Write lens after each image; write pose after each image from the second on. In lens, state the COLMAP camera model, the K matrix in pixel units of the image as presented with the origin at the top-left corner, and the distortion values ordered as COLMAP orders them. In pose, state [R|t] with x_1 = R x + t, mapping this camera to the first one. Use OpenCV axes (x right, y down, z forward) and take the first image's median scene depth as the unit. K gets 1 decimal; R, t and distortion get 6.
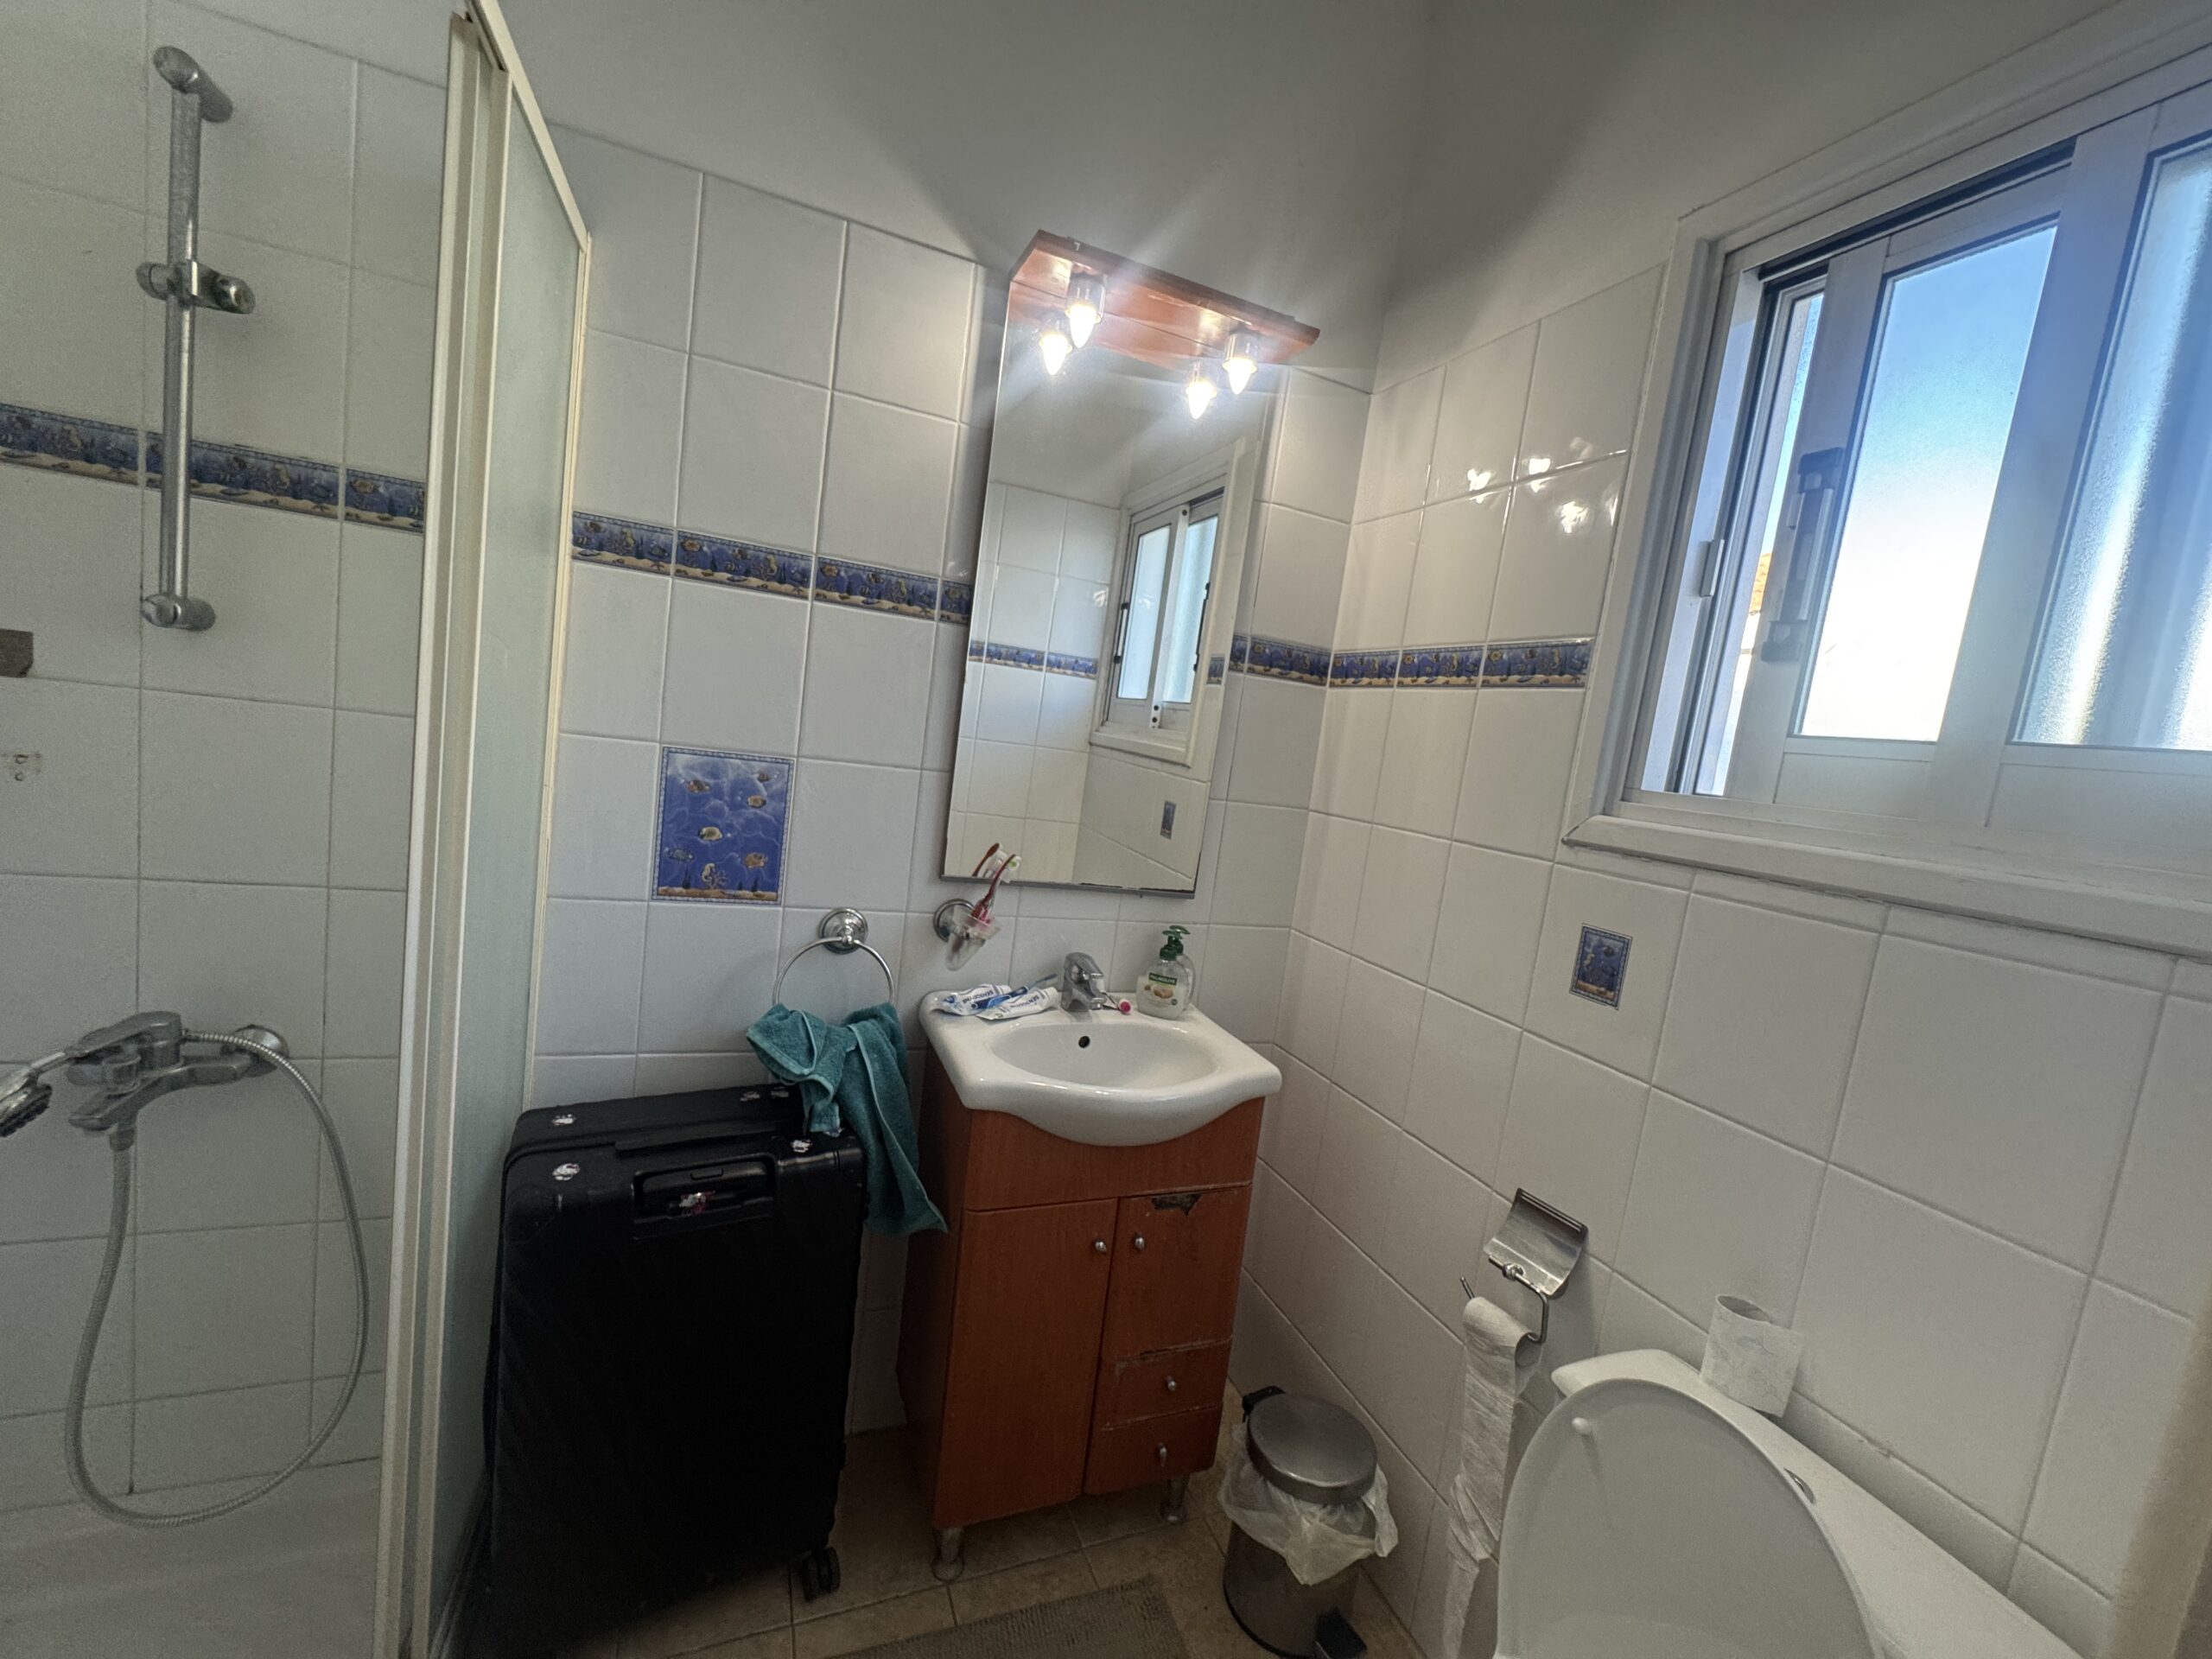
lens RADIAL K [[884.1, 0, 1093.8], [0, 884.1, 823.1], [0, 0, 1]] dist [-0.004372, 0.000344]
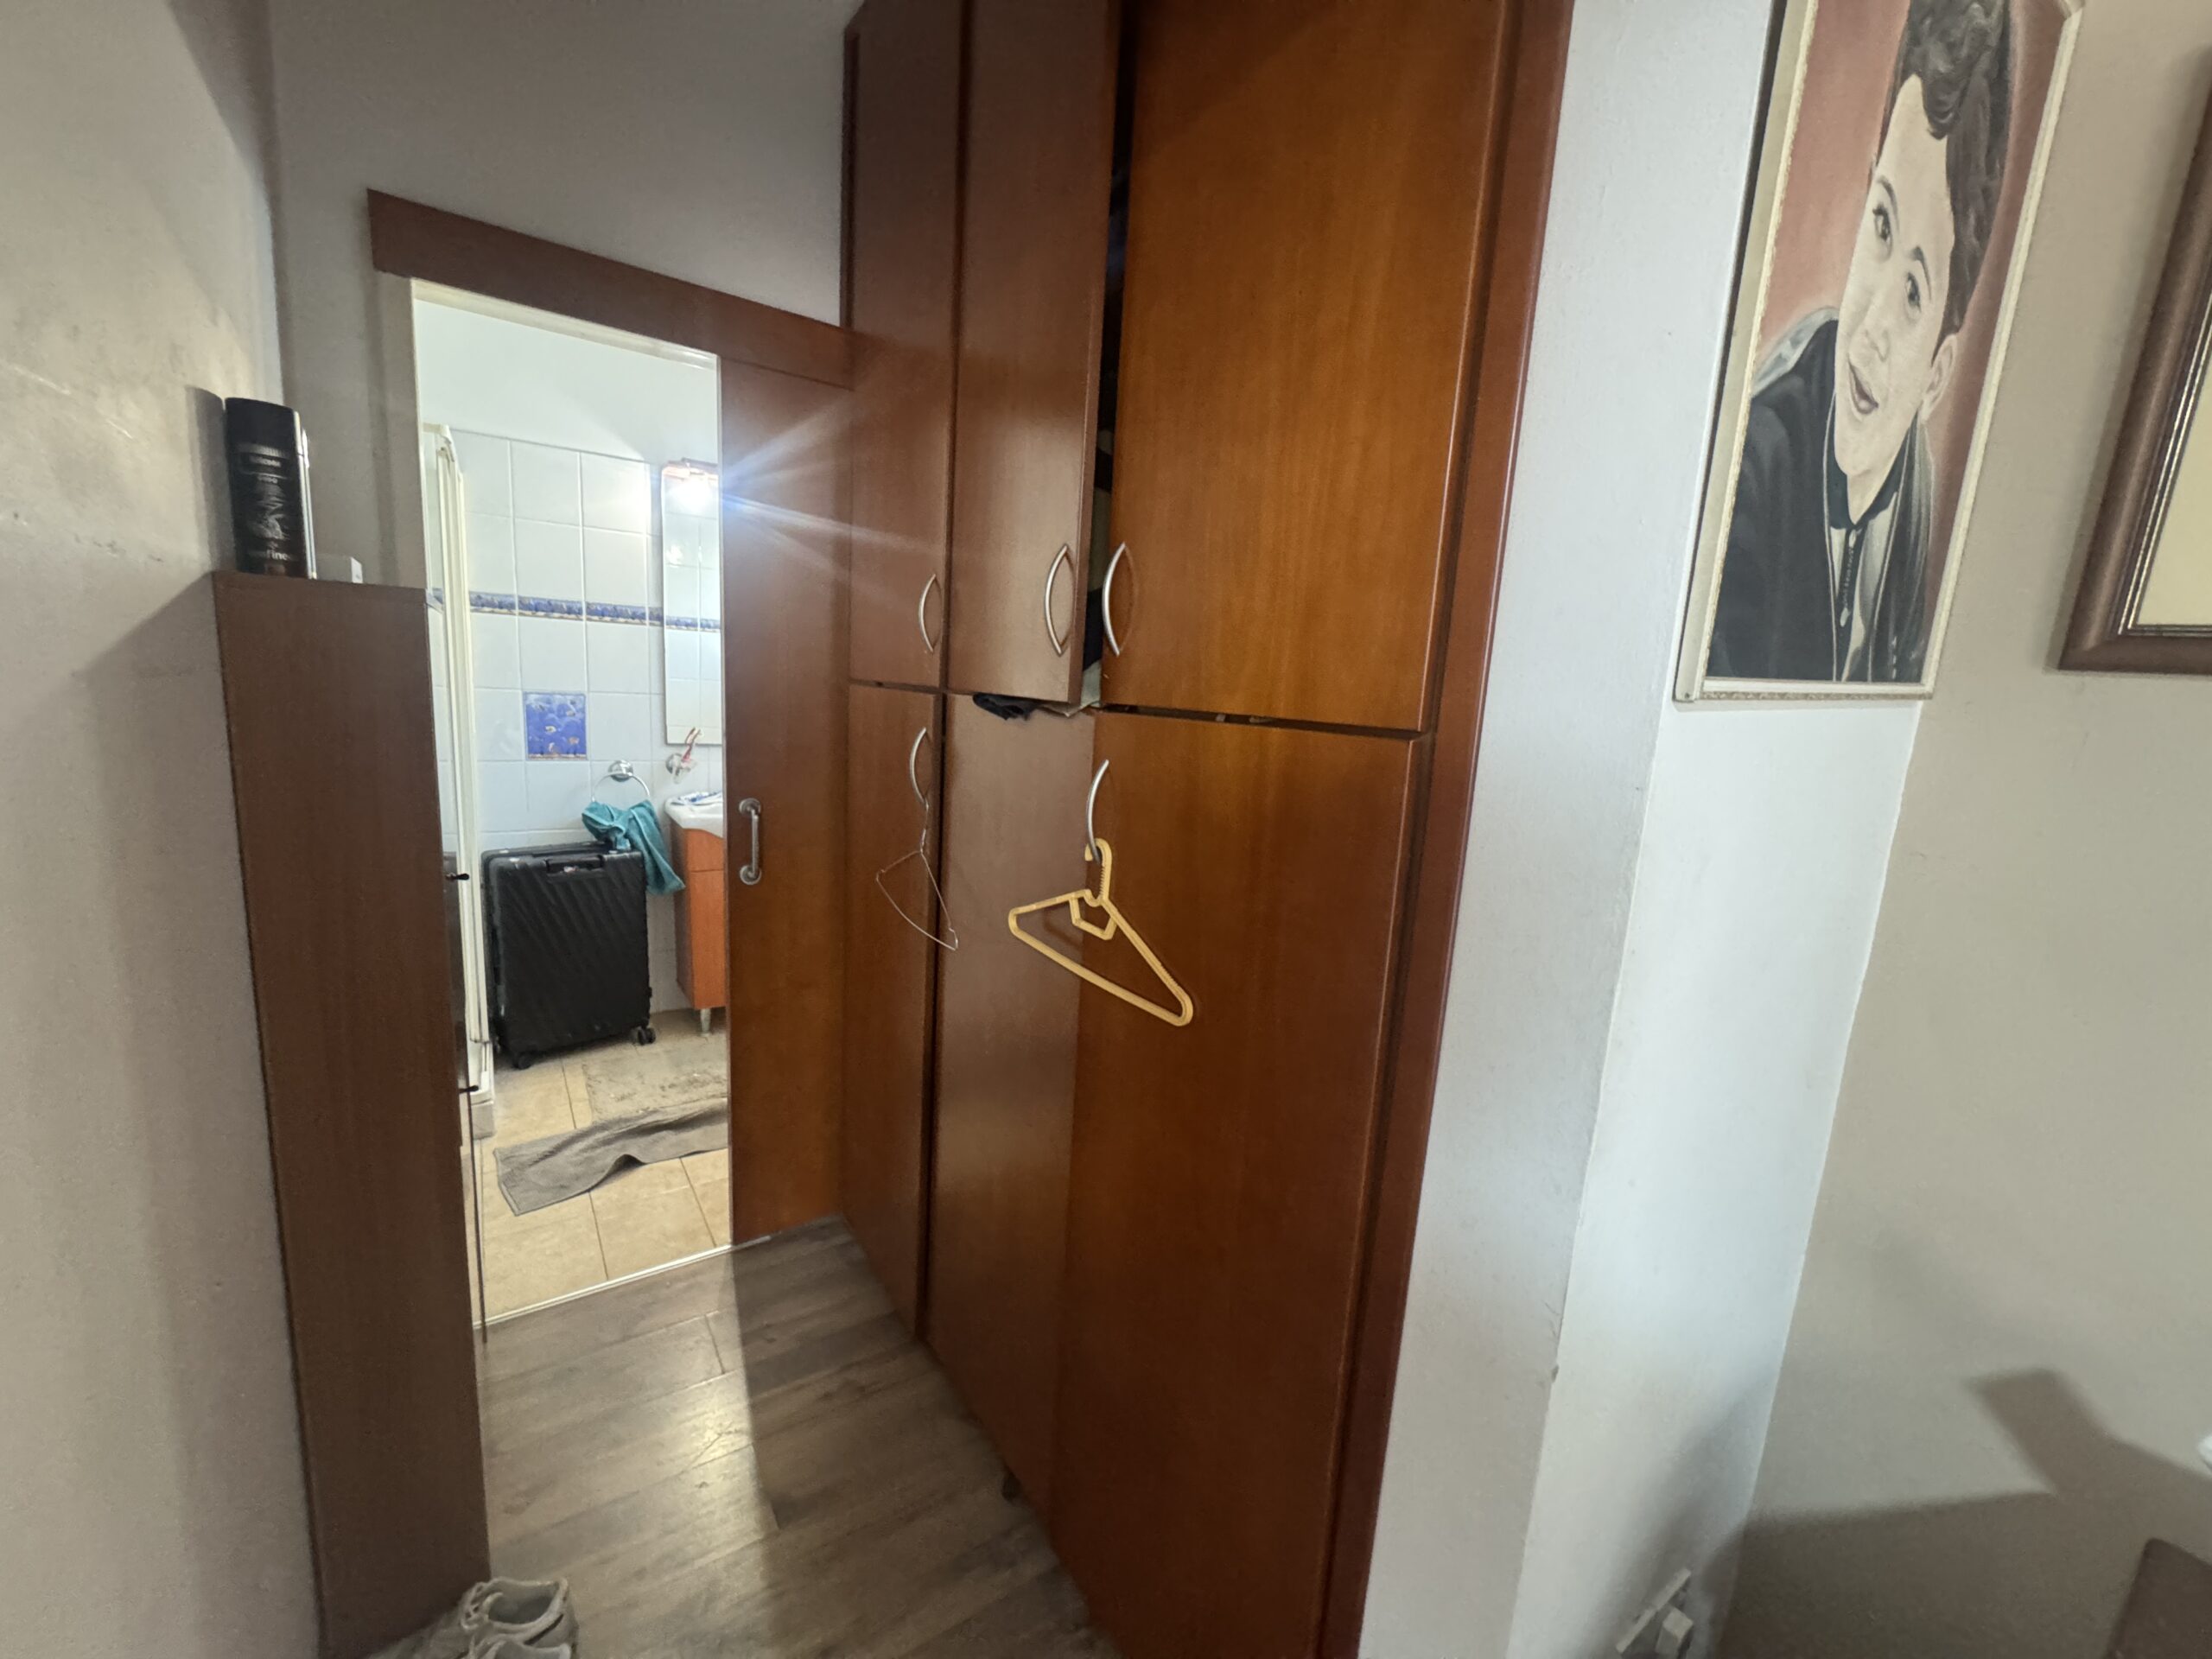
lens RADIAL K [[884.1, 0, 1106.4], [0, 884.1, 842.4], [0, 0, 1]] dist [-0.004372, 0.000344]
pose [[0.972205, -0.103370, 0.210074, 0.437370], [0.083031, 0.991162, 0.103459, 0.181201], [-0.218912, -0.083141, 0.972196, -1.507753]]
